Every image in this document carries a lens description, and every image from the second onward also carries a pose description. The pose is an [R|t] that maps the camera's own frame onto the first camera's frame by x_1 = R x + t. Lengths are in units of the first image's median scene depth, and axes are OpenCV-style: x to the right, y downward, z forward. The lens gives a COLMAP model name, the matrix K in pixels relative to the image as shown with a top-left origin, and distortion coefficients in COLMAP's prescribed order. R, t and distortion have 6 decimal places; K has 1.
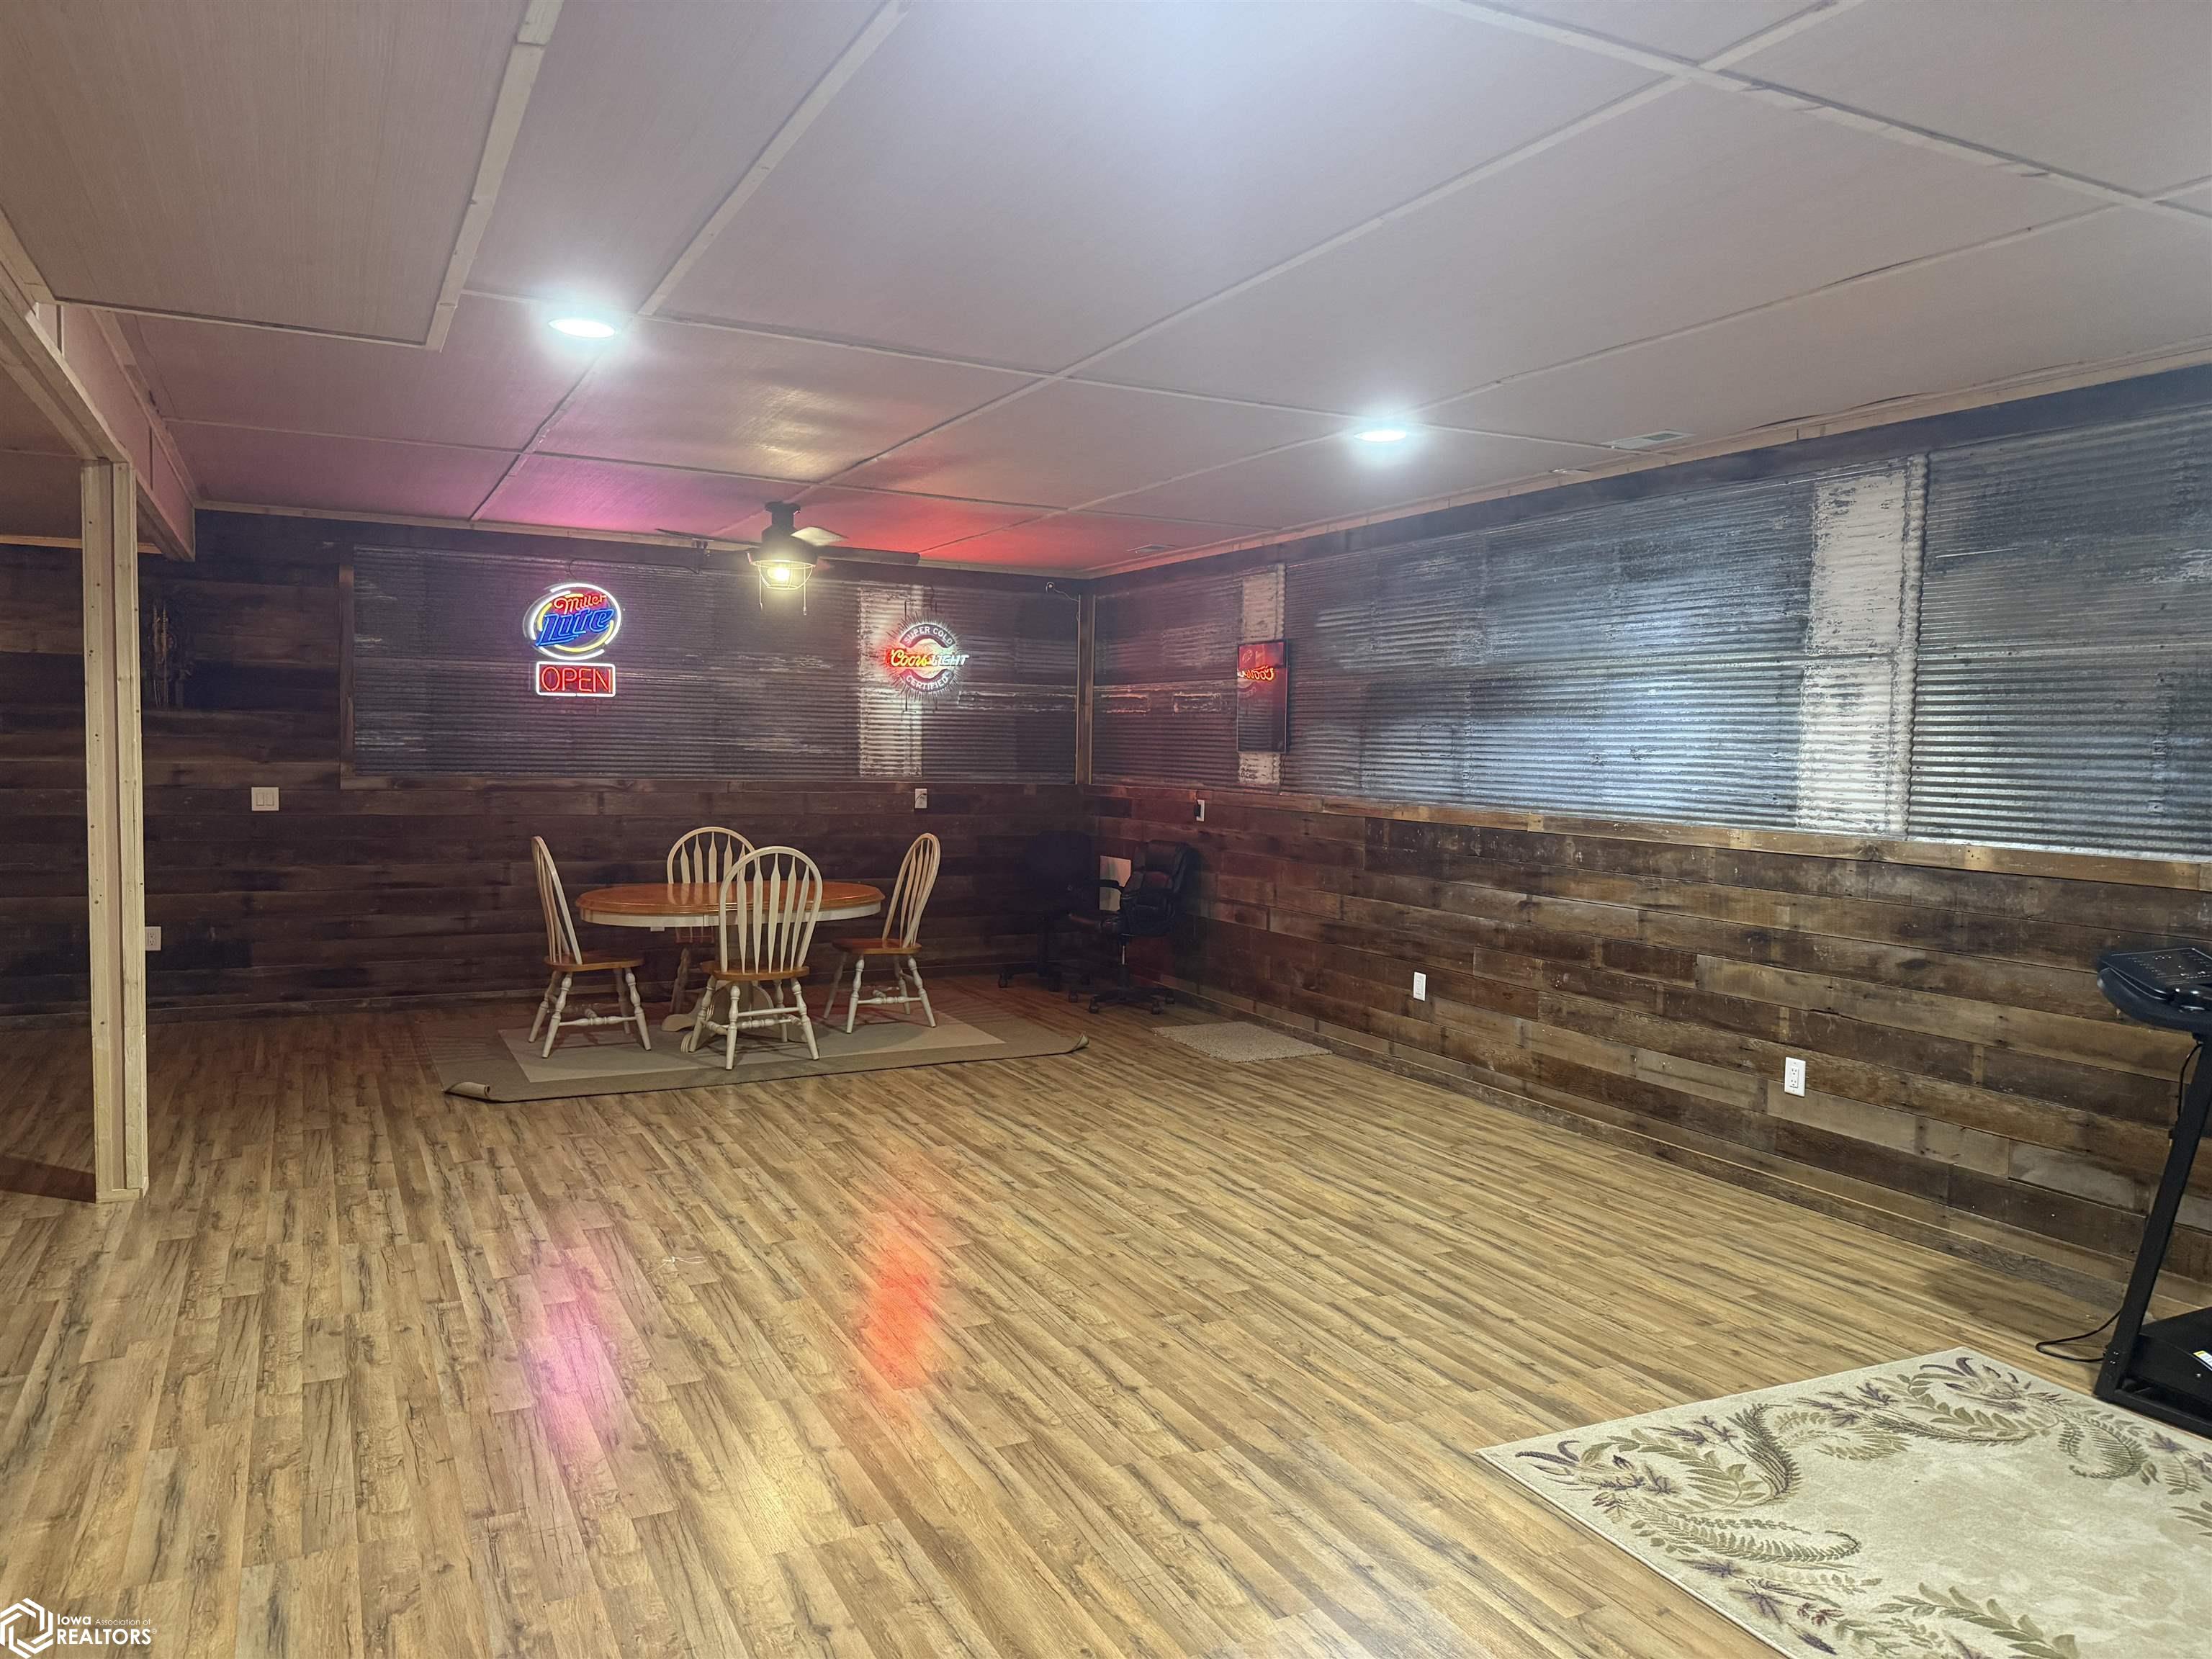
lens RADIAL K [[1560.2, 0, 1128.6], [0, 1560.2, 836.3], [0, 0, 1]] dist [0.040283, -0.041530]
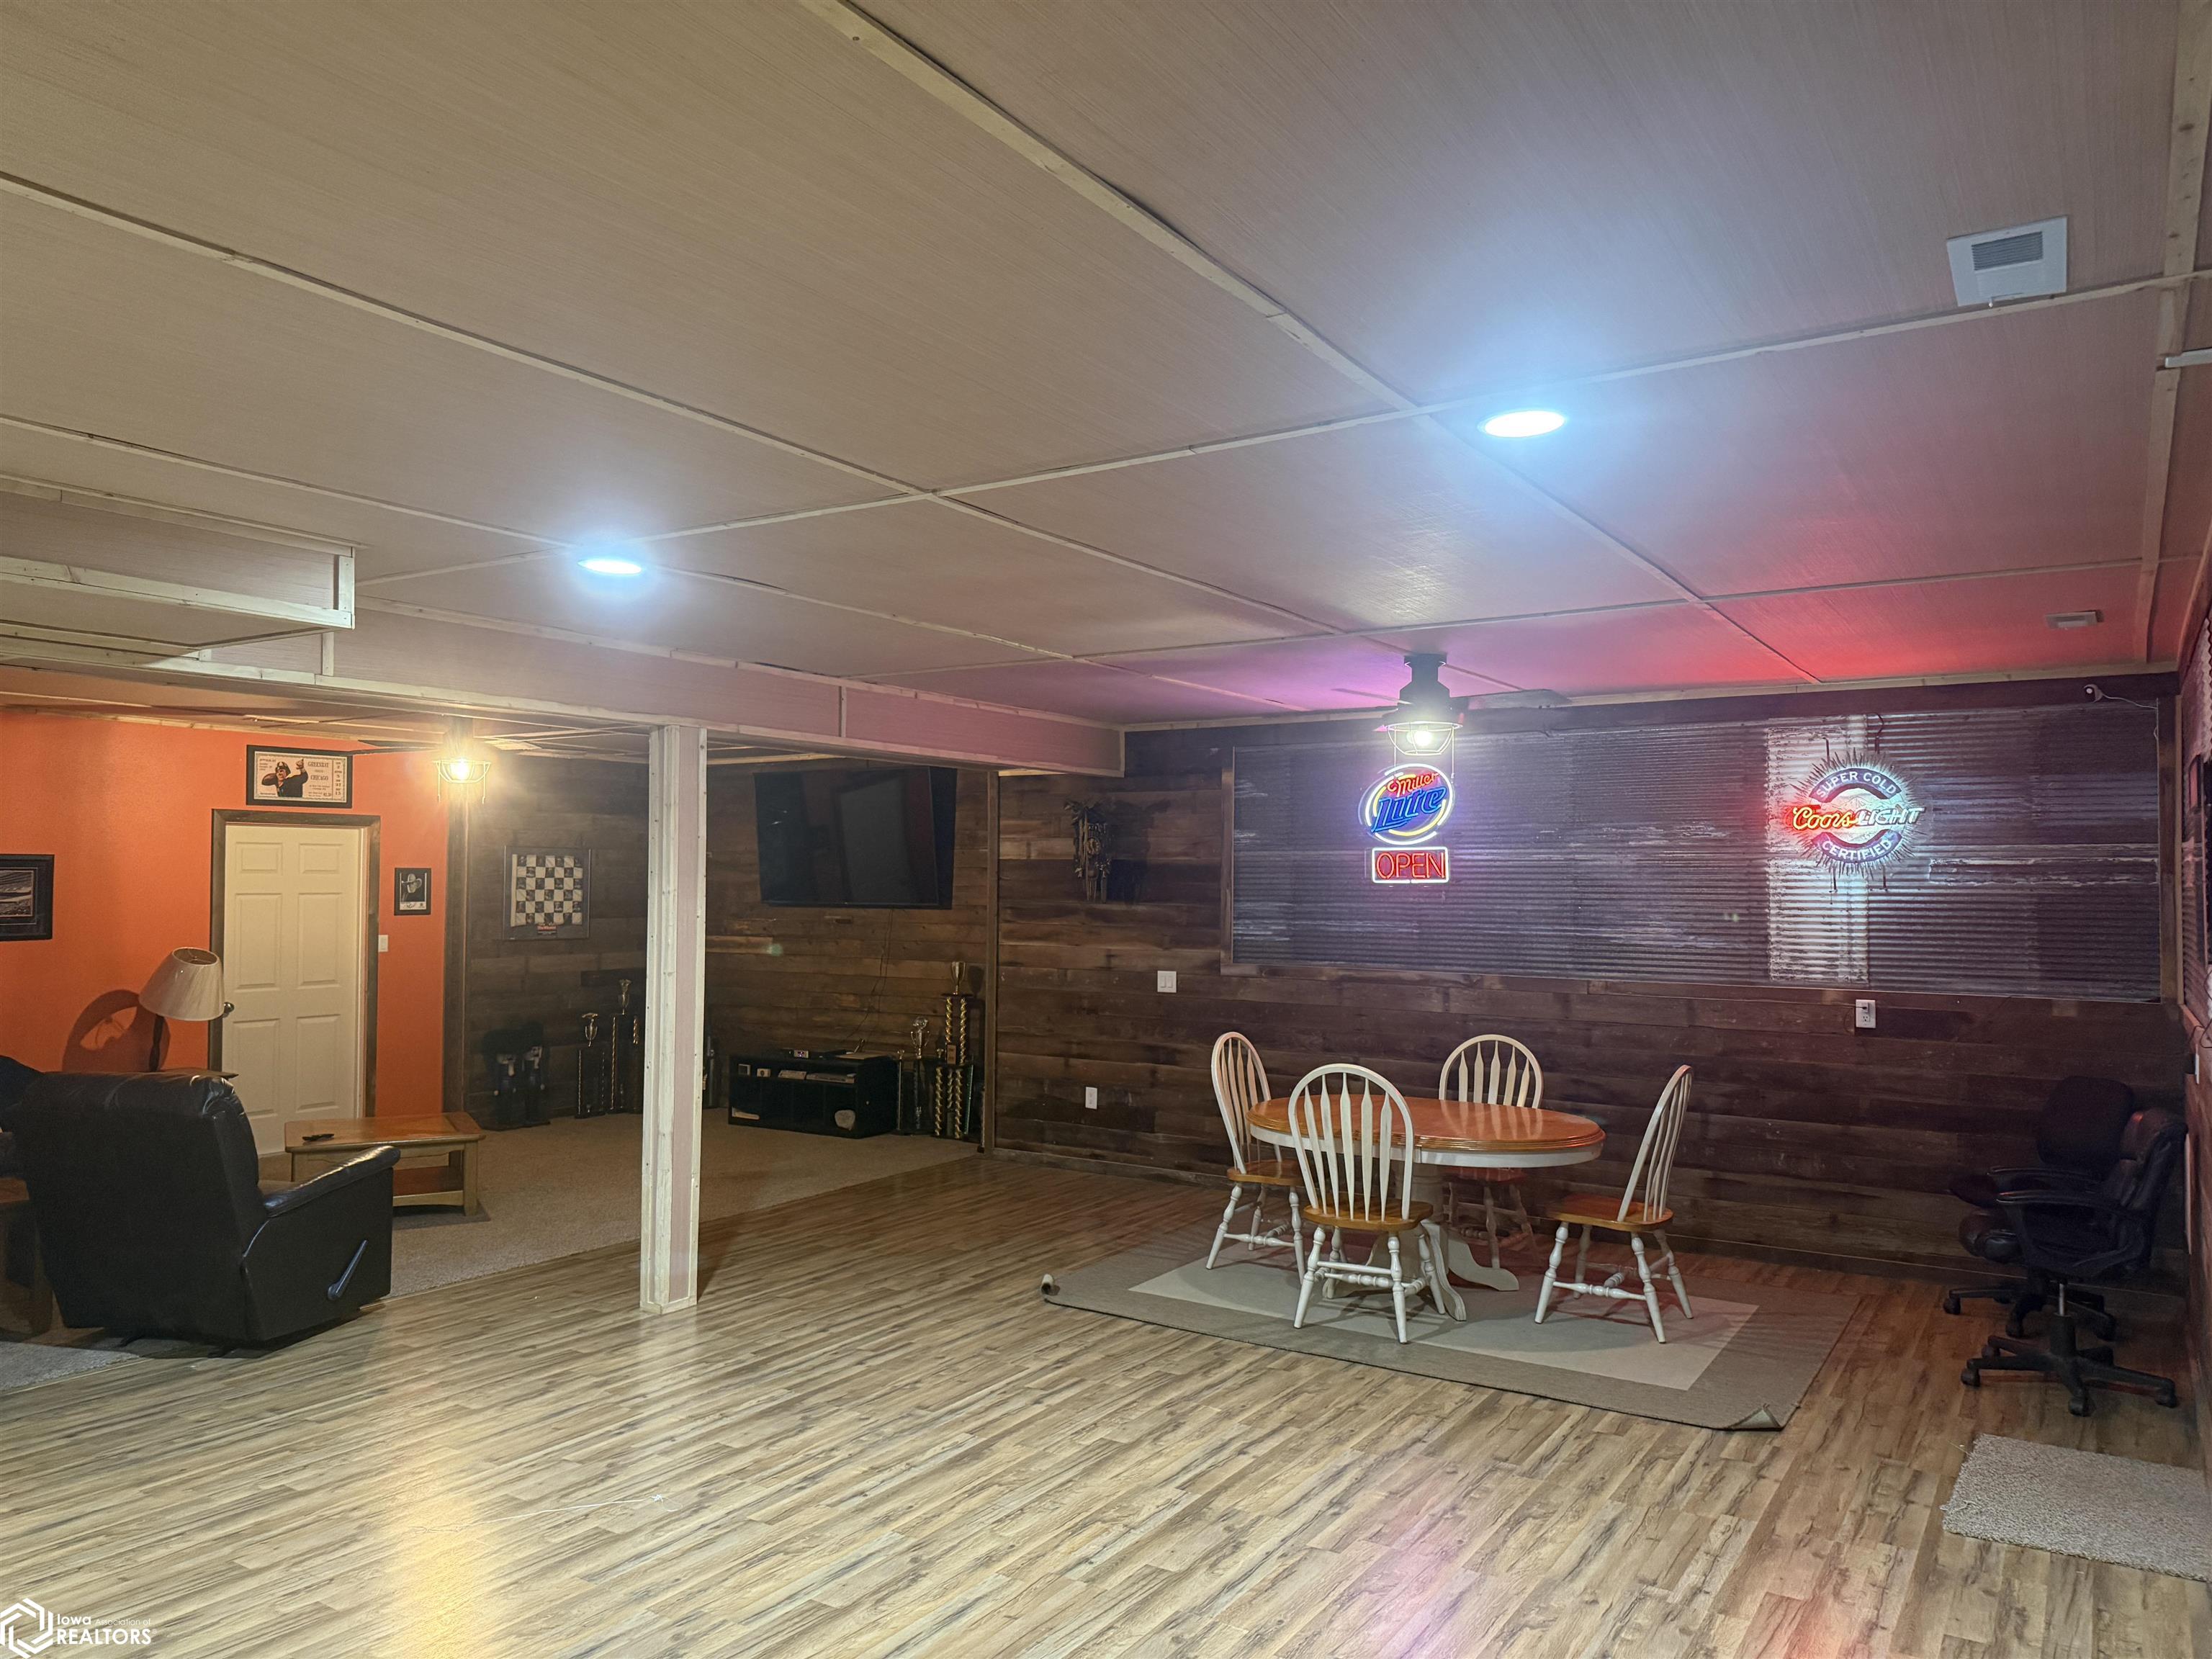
lens RADIAL K [[1560.2, 0, 1118.5], [0, 1560.2, 822.2], [0, 0, 1]] dist [0.040283, -0.041530]
pose [[0.479396, -0.049514, -0.876201, 0.404562], [-0.046962, 0.995529, -0.081952, -0.043756], [0.876341, 0.080435, 0.474927, 0.432747]]
